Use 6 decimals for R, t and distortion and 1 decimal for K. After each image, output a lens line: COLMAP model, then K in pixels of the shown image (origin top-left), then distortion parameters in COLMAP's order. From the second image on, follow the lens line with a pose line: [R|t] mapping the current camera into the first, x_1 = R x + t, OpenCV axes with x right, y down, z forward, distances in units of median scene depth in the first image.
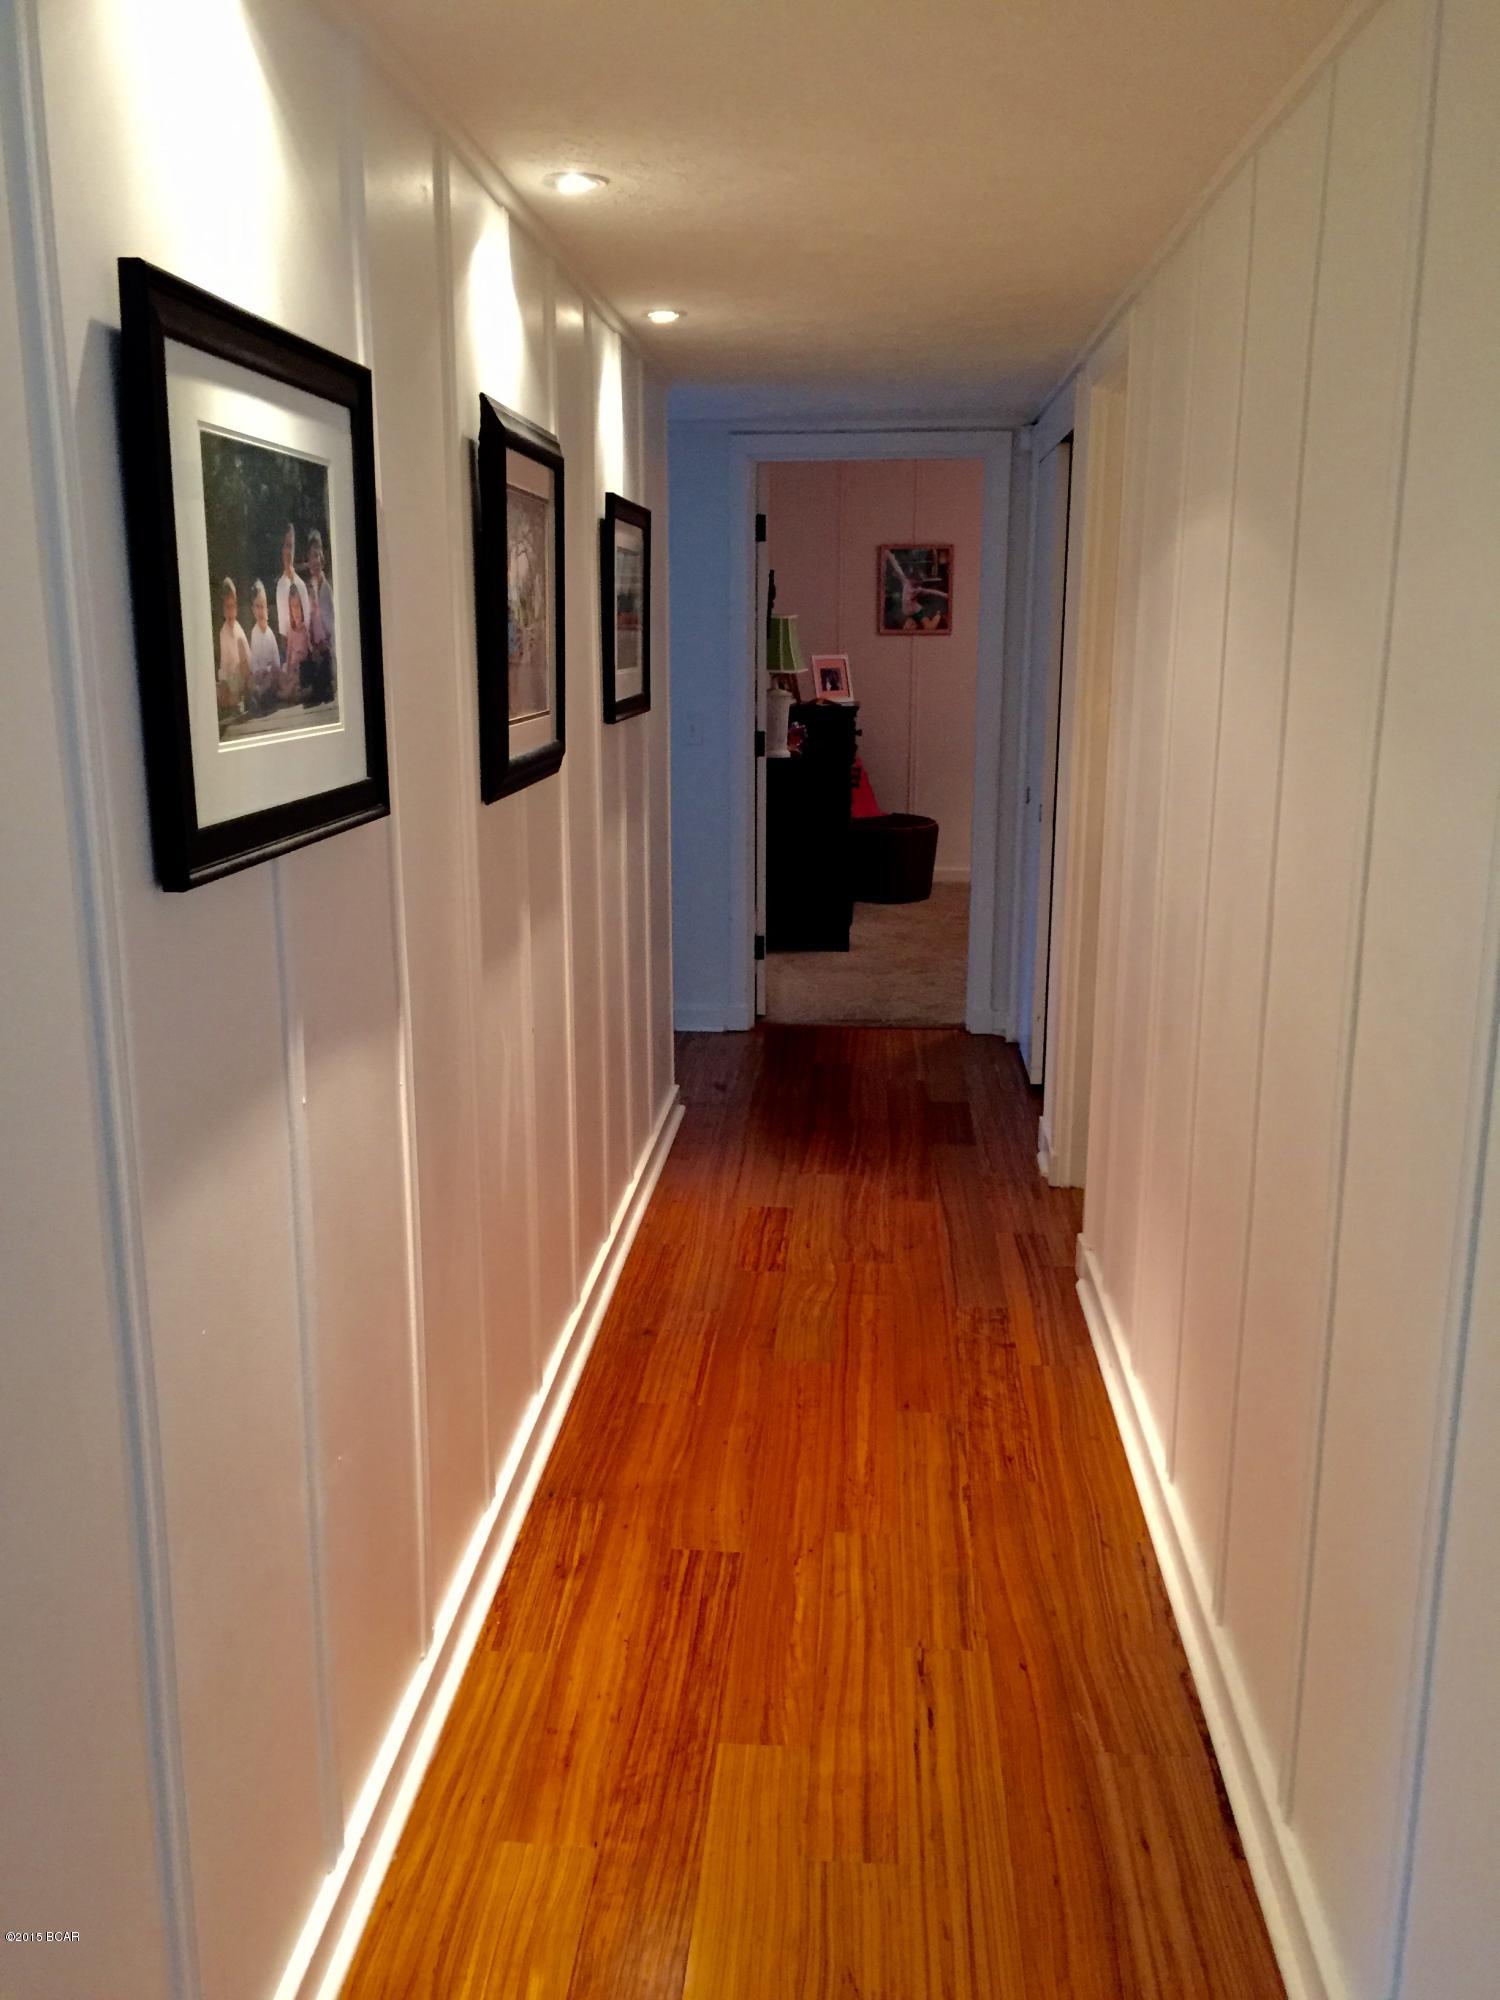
lens RADIAL K [[1705.8, 0, 746.7], [0, 1705.8, 1002.0], [0, 0, 1]] dist [0.069510, -0.096292]
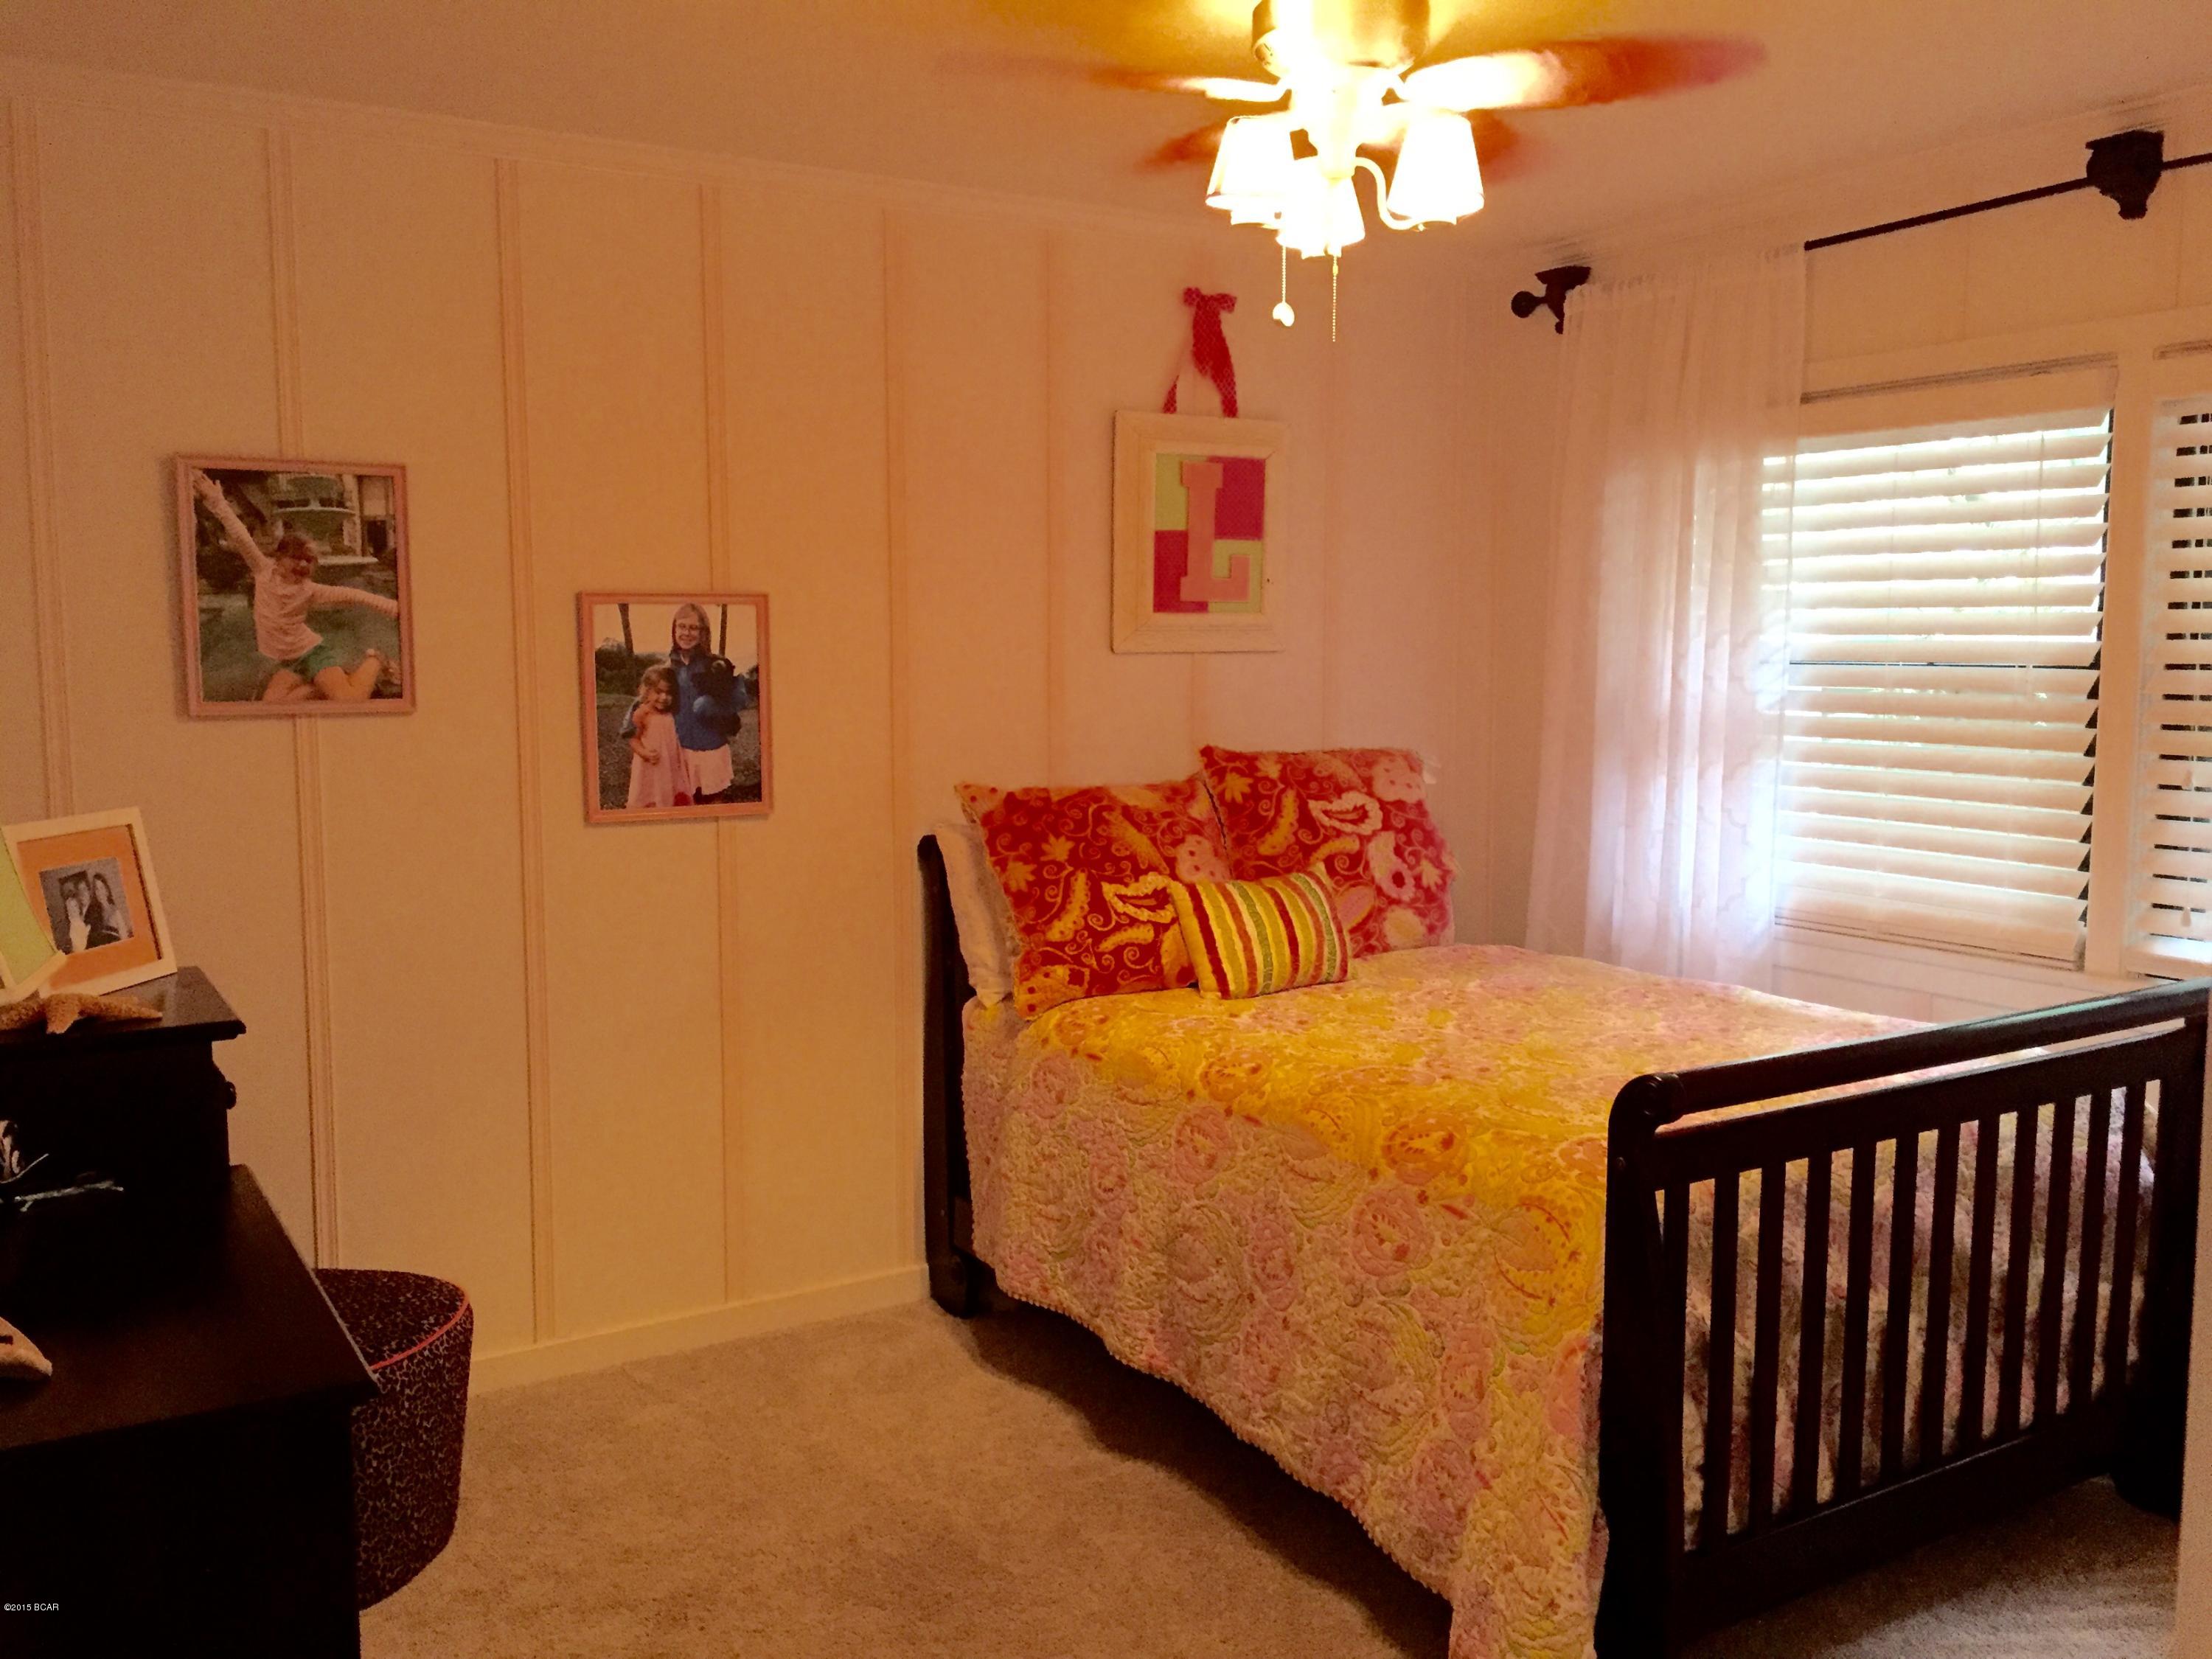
lens RADIAL K [[1886.7, 0, 1104.0], [0, 1886.7, 834.9], [0, 0, 1]] dist [0.069510, -0.096292]
pose [[0.814885, -0.076184, 0.574594, 0.007166], [0.140145, 0.987808, -0.067782, -0.143353], [-0.562424, 0.135761, 0.815627, 0.604488]]
